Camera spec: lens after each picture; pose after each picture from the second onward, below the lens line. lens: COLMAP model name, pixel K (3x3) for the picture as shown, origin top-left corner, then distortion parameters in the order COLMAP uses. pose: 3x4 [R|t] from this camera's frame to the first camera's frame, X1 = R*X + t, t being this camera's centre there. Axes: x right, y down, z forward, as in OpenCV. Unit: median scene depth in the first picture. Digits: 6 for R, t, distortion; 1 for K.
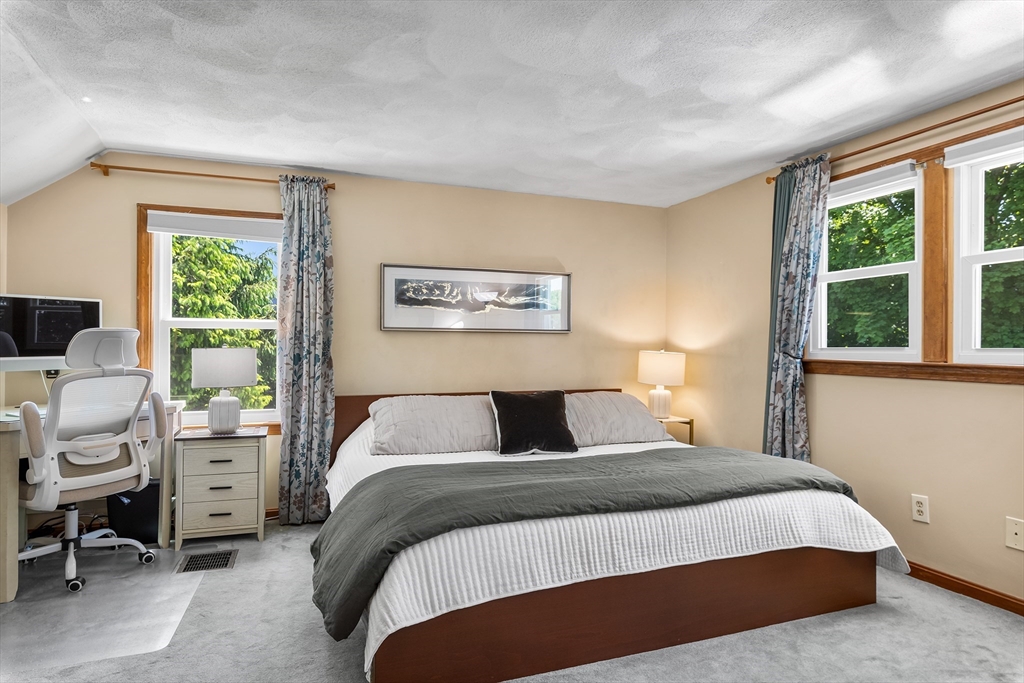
lens RADIAL K [[597.8, 0, 512.0], [0, 597.8, 341.5], [0, 0, 1]] dist [0.001544, -0.000929]
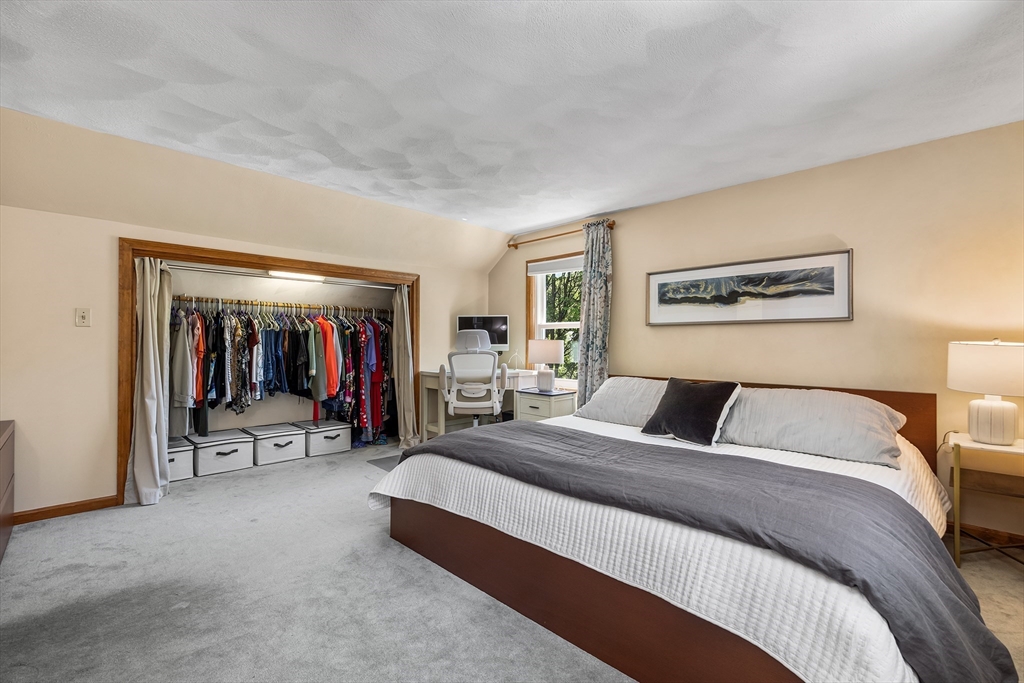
lens RADIAL K [[439.4, 0, 512.0], [0, 439.4, 341.5], [0, 0, 1]] dist [-0.002836, -0.000442]
pose [[0.428896, -0.004914, -0.903340, 0.579360], [0.007943, 0.999967, -0.001669, 0.016195], [0.903319, -0.006459, 0.428921, 0.396632]]
